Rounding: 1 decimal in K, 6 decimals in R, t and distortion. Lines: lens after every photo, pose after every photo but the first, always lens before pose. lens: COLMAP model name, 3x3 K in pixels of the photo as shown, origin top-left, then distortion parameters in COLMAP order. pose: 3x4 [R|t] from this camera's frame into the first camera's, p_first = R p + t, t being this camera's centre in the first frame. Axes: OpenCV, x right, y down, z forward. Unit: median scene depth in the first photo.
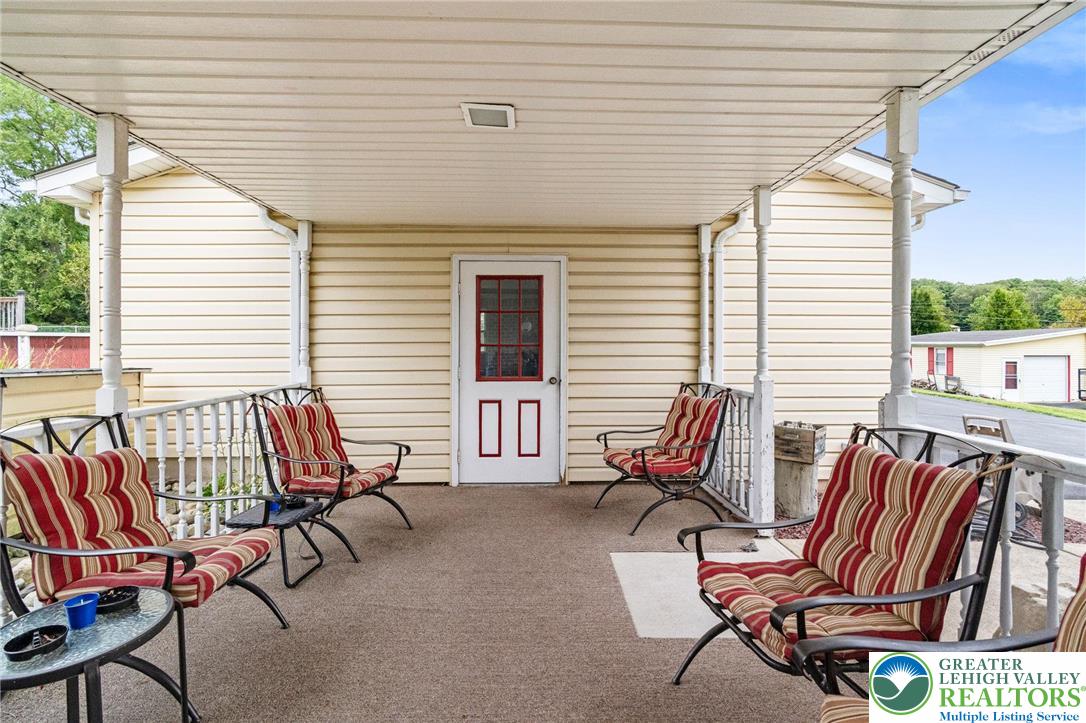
lens RADIAL K [[501.8, 0, 542.4], [0, 501.8, 353.7], [0, 0, 1]] dist [-0.001740, 0.000208]
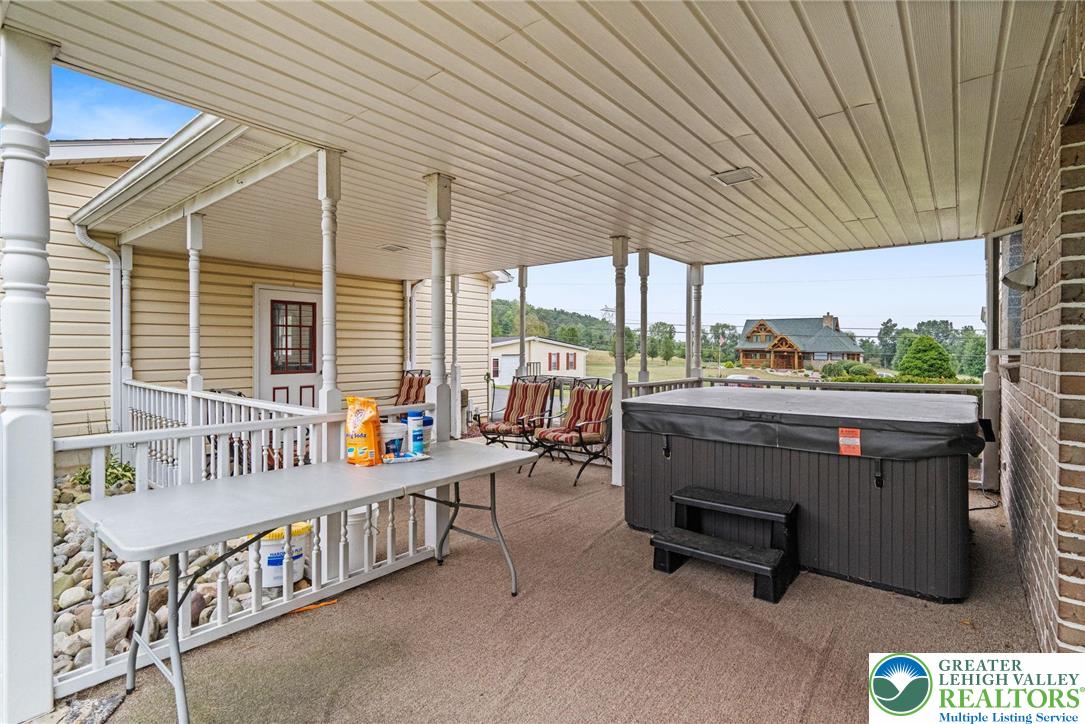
lens RADIAL K [[501.3, 0, 541.9], [0, 501.3, 354.2], [0, 0, 1]] dist [-0.001740, 0.000208]
pose [[0.652596, -0.006360, 0.757679, -0.707984], [0.007111, 0.999972, 0.002270, 0.000008], [-0.757672, 0.003907, 0.652623, -0.502264]]
